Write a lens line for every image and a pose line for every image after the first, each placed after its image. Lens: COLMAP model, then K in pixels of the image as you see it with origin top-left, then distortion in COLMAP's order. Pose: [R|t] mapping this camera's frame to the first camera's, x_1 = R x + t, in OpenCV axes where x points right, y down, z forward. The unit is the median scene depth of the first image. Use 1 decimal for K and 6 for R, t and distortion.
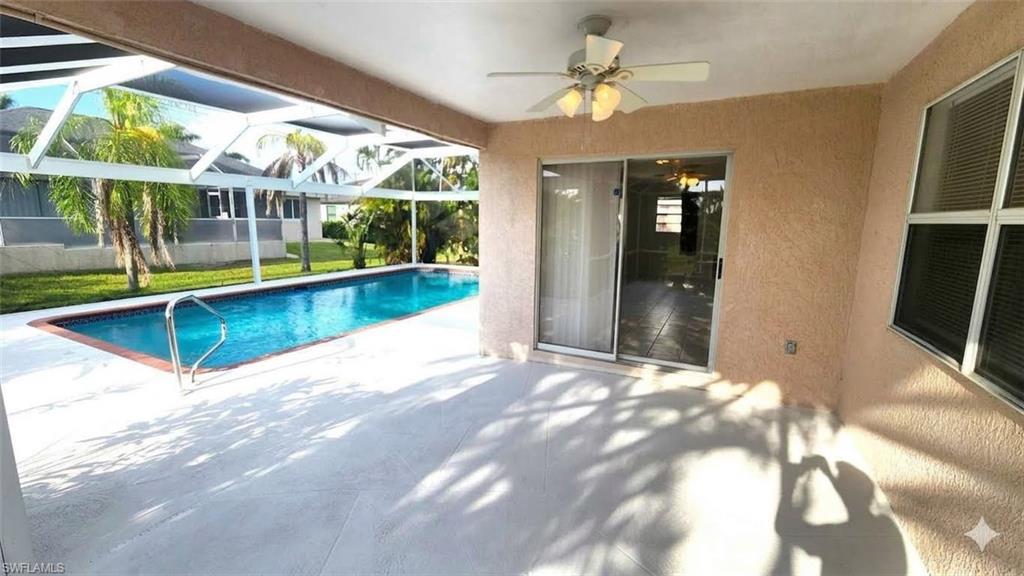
lens RADIAL K [[420.1, 0, 511.3], [0, 420.1, 287.4], [0, 0, 1]] dist [-0.000066, -0.000033]
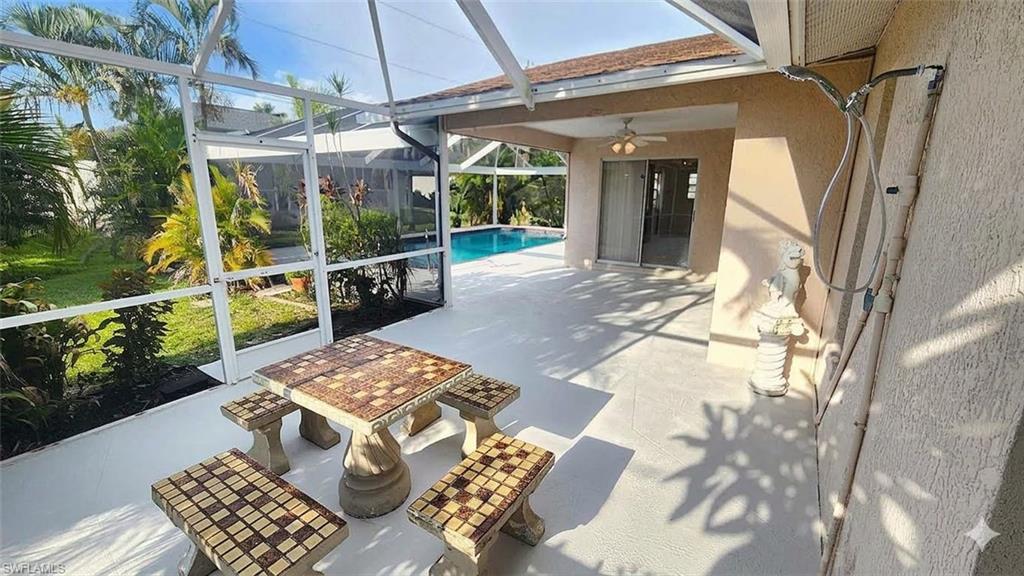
lens RADIAL K [[420.1, 0, 513.8], [0, 420.1, 290.3], [0, 0, 1]] dist [-0.000066, -0.000033]
pose [[0.994511, 0.019384, -0.102820, -0.038016], [-0.011220, 0.996781, 0.079385, 0.042560], [0.104028, -0.077795, 0.991527, -0.296613]]
